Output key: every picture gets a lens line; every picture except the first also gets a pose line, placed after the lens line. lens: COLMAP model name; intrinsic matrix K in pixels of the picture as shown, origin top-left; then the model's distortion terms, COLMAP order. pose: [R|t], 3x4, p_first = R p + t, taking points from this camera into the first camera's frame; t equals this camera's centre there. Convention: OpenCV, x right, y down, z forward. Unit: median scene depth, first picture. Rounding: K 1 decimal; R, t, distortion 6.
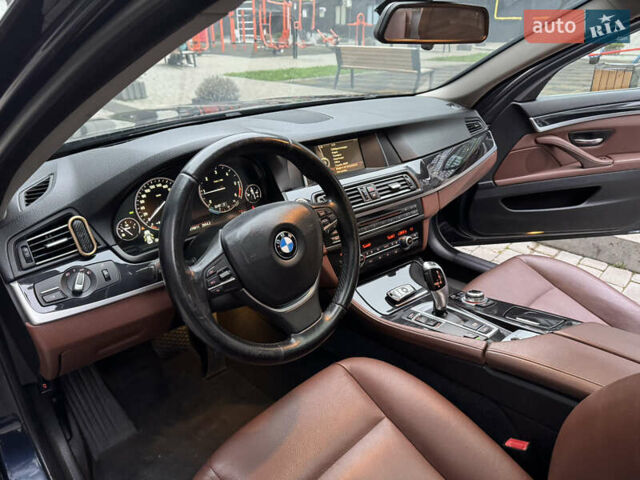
lens RADIAL K [[456.8, 0, 320.6], [0, 456.8, 240.0], [0, 0, 1]] dist [0.037957, -0.031245]
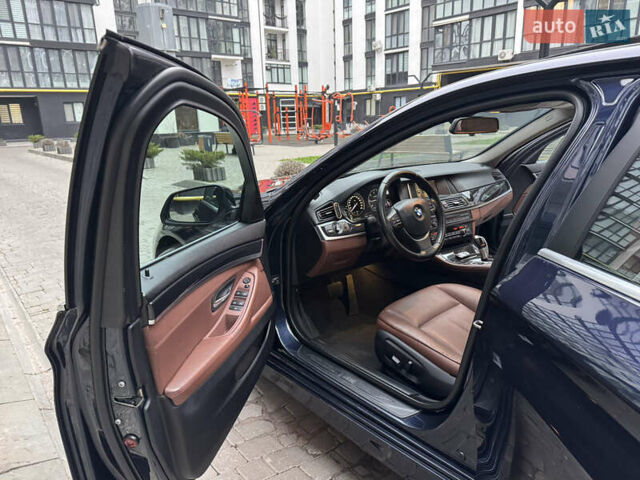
lens RADIAL K [[456.8, 0, 322.8], [0, 456.8, 240.7], [0, 0, 1]] dist [0.037957, -0.031245]
pose [[0.997794, -0.015265, -0.064611, -0.263979], [0.003936, 0.985097, -0.171954, 0.352653], [0.066273, 0.171321, 0.982984, -0.868287]]
